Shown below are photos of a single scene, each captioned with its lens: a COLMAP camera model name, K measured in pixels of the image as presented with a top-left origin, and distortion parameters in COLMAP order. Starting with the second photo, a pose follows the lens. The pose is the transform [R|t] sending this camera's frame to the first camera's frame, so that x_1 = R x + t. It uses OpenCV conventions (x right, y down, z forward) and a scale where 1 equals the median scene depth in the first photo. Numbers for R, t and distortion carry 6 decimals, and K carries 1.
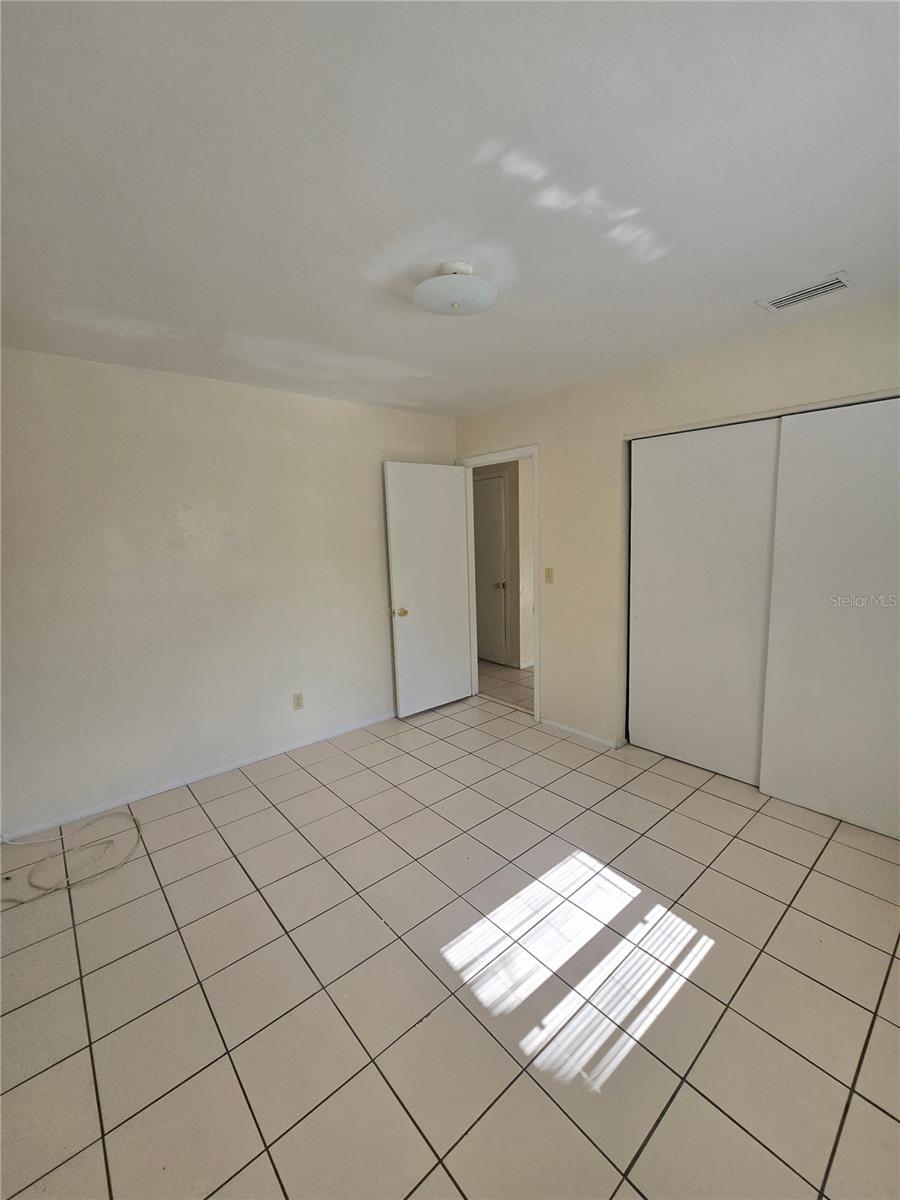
lens RADIAL K [[491.0, 0, 449.7], [0, 491.0, 596.9], [0, 0, 1]] dist [-0.001173, -0.000969]
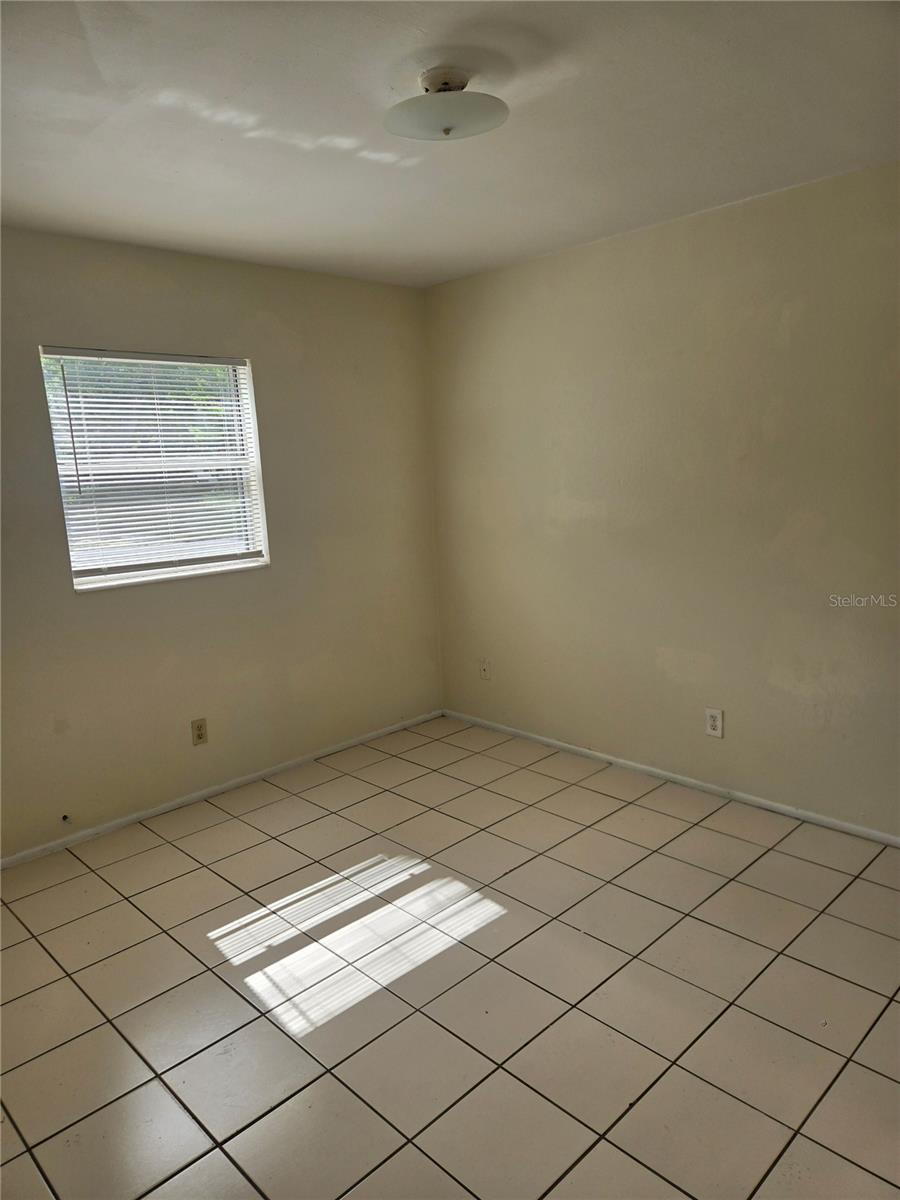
lens RADIAL K [[811.2, 0, 450.0], [0, 811.2, 600.0], [0, 0, 1]] dist [0.056700, -0.047079]
pose [[-0.994972, 0.083099, -0.055898, 0.133547], [0.061897, 0.949021, 0.309075, -0.344237], [0.078732, 0.304061, -0.949394, 2.423022]]
